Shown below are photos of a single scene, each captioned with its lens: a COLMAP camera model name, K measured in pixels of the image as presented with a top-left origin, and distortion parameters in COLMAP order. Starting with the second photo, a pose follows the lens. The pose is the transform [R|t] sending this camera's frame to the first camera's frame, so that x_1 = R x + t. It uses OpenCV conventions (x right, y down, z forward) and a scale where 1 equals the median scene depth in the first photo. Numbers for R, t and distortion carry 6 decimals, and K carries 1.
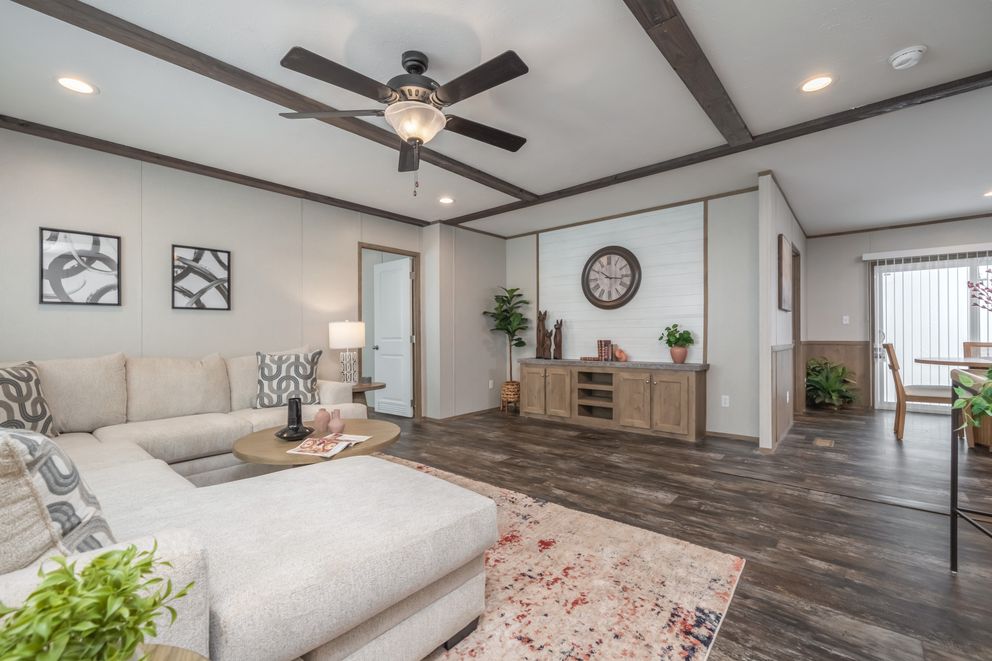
lens RADIAL K [[434.1, 0, 494.6], [0, 434.1, 334.2], [0, 0, 1]] dist [-0.002915, 0.000879]
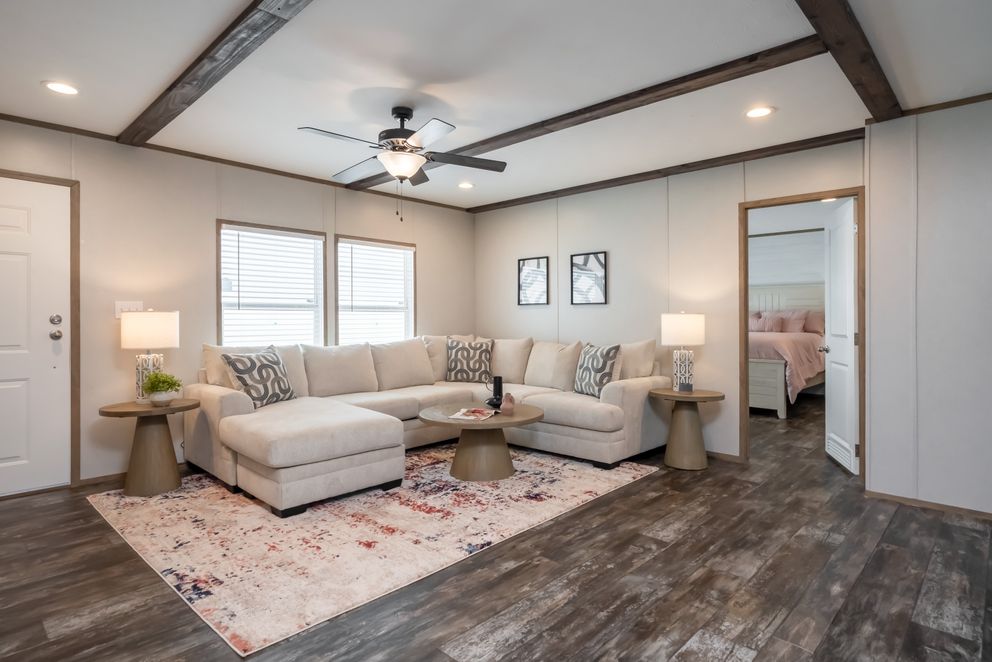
lens RADIAL K [[535.4, 0, 493.3], [0, 535.4, 321.6], [0, 0, 1]] dist [-0.001867, -0.000835]
pose [[-0.066248, 0.017293, -0.997653, 0.985372], [-0.002726, 0.999843, 0.017512, -0.042721], [0.997799, 0.003880, -0.066191, 1.010411]]
